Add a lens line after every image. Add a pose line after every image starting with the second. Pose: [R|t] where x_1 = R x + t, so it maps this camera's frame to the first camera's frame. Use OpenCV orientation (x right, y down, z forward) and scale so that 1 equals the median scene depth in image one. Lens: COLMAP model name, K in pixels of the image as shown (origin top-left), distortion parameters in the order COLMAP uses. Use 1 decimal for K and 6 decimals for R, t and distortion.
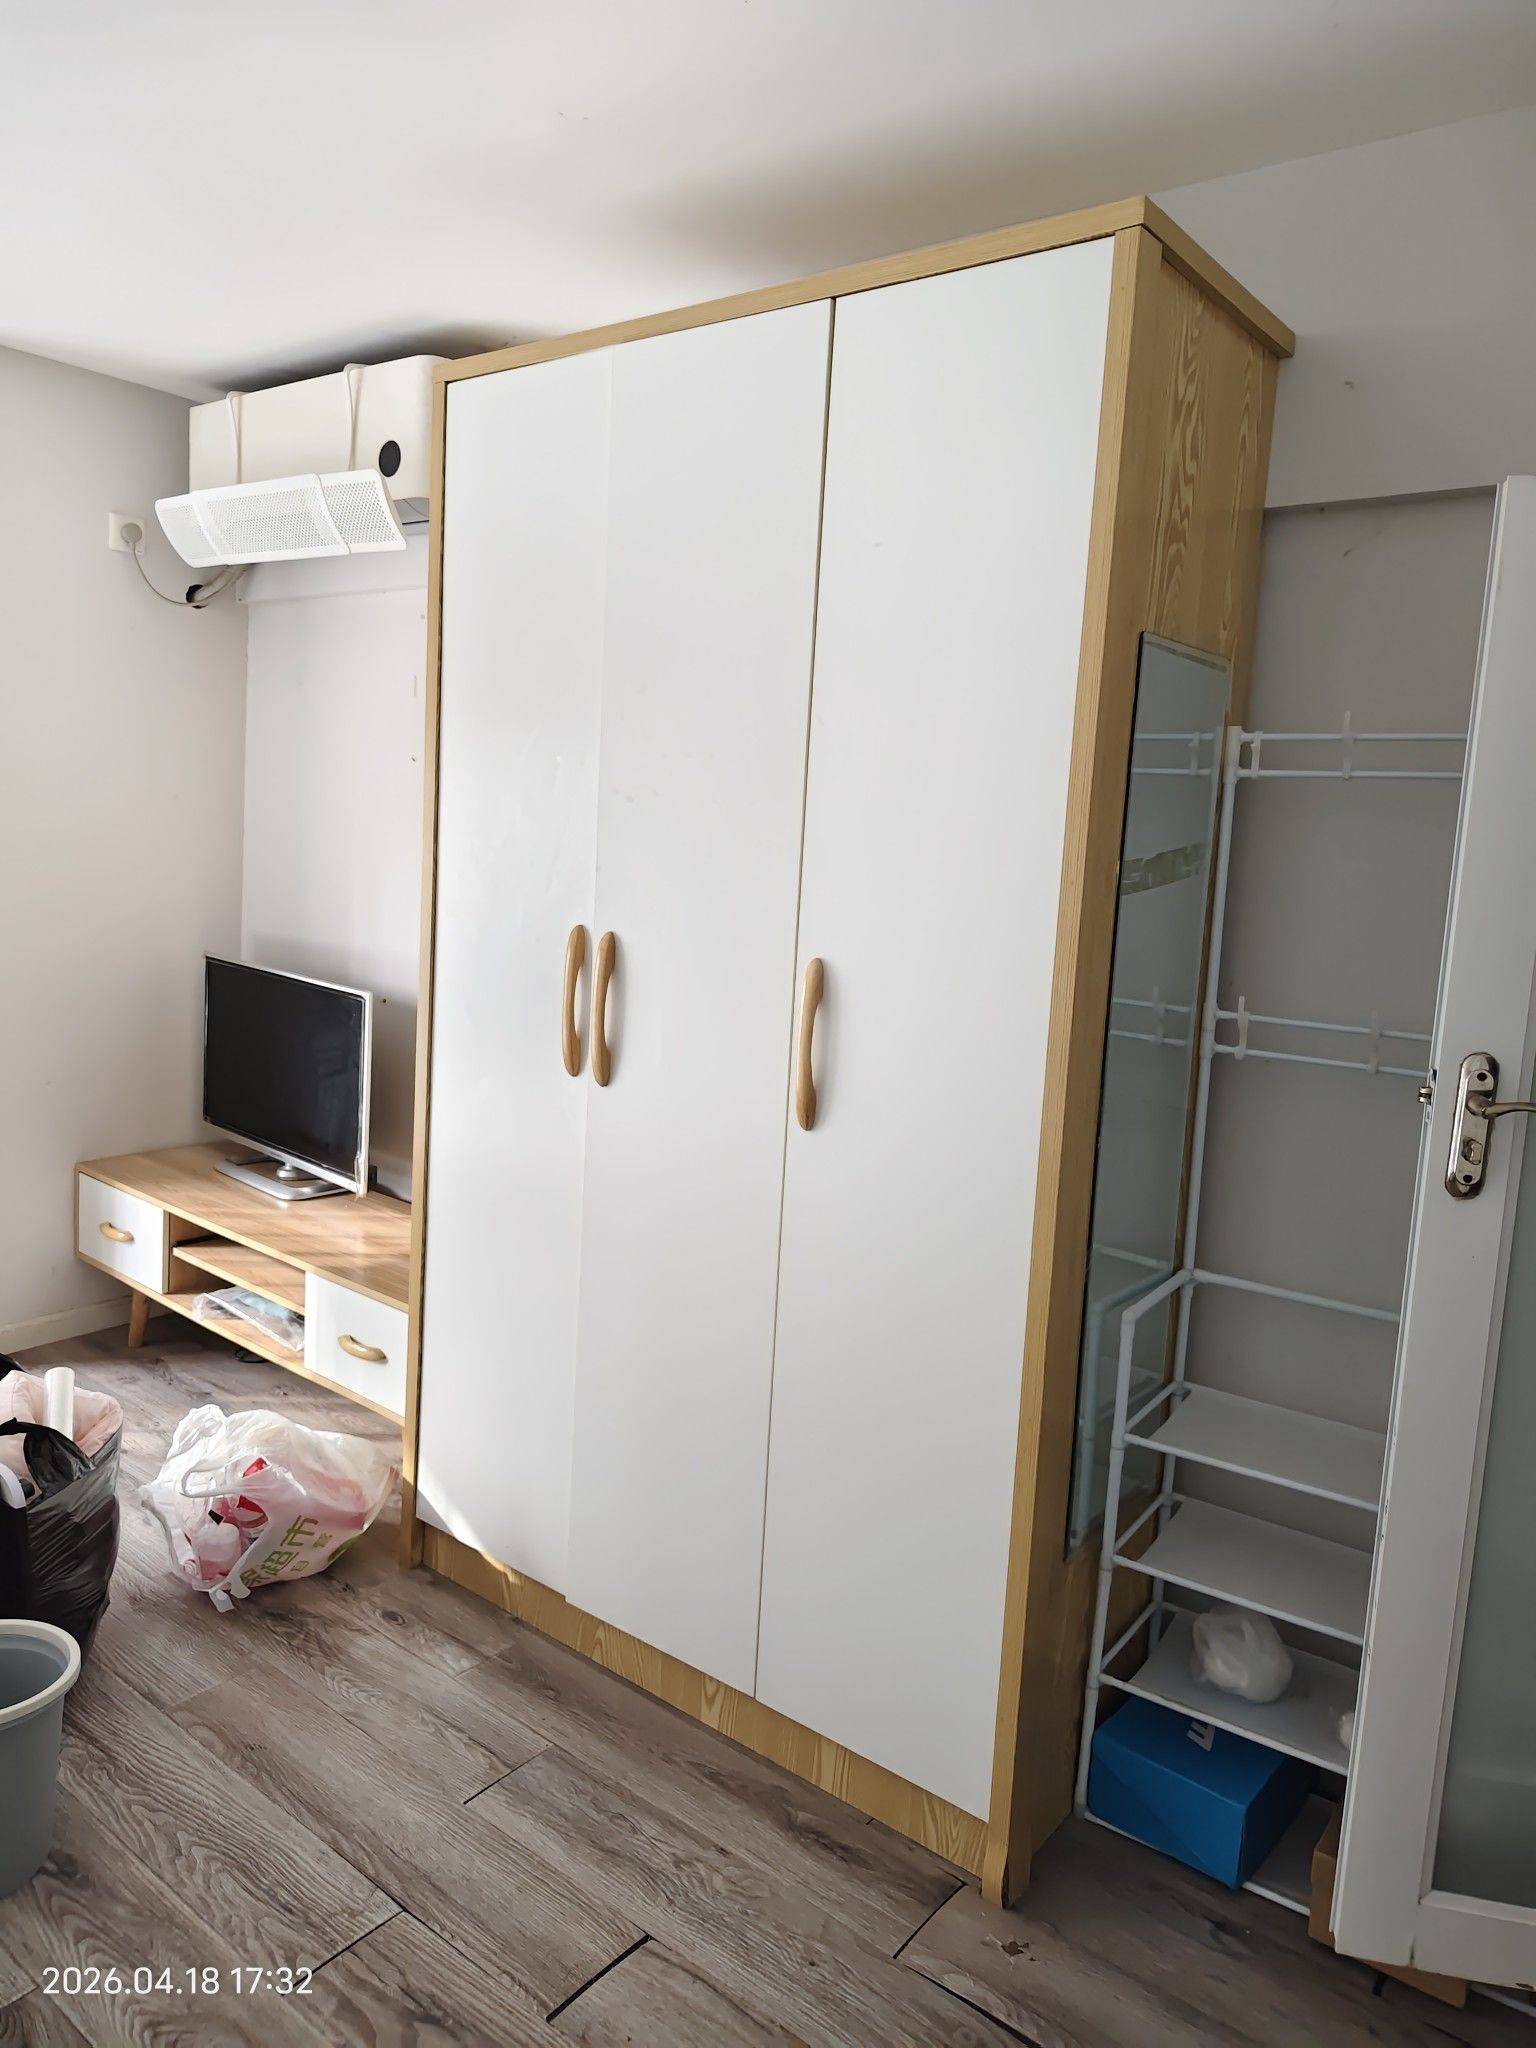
lens RADIAL K [[1445.3, 0, 760.7], [0, 1445.3, 1020.3], [0, 0, 1]] dist [-0.010807, -0.005037]
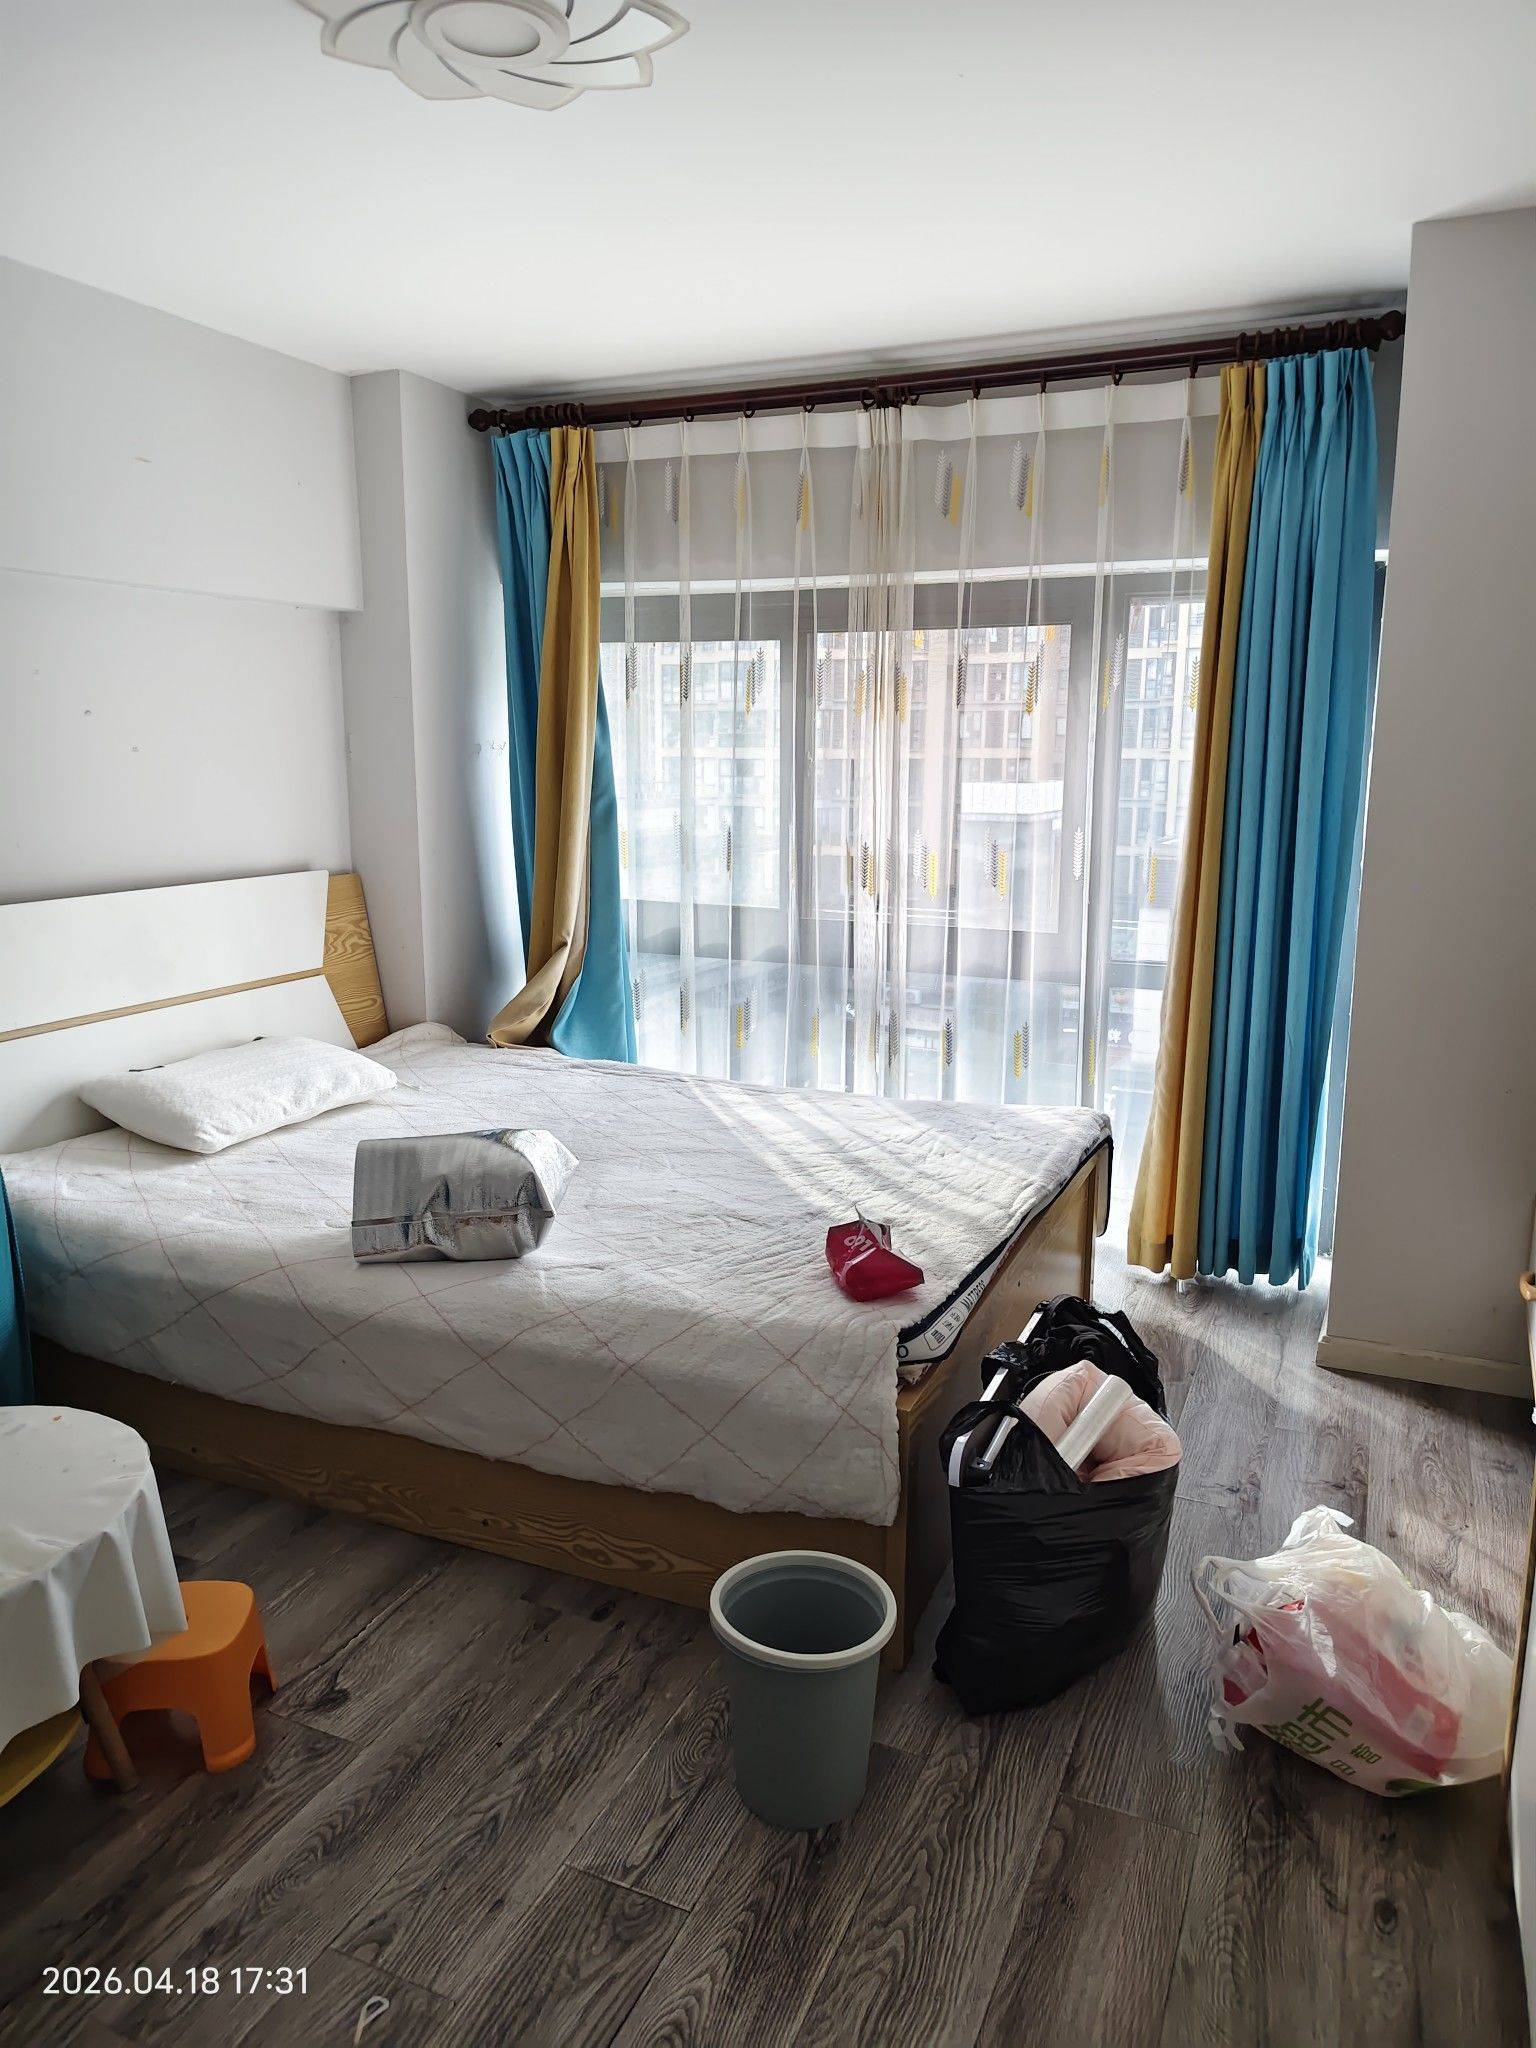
lens RADIAL K [[1445.3, 0, 757.2], [0, 1445.3, 1019.2], [0, 0, 1]] dist [-0.010807, -0.005037]
pose [[0.236553, 0.137777, -0.961800, 0.319698], [-0.124180, 0.986064, 0.110711, -0.054191], [0.963650, 0.093247, 0.250366, 0.583830]]
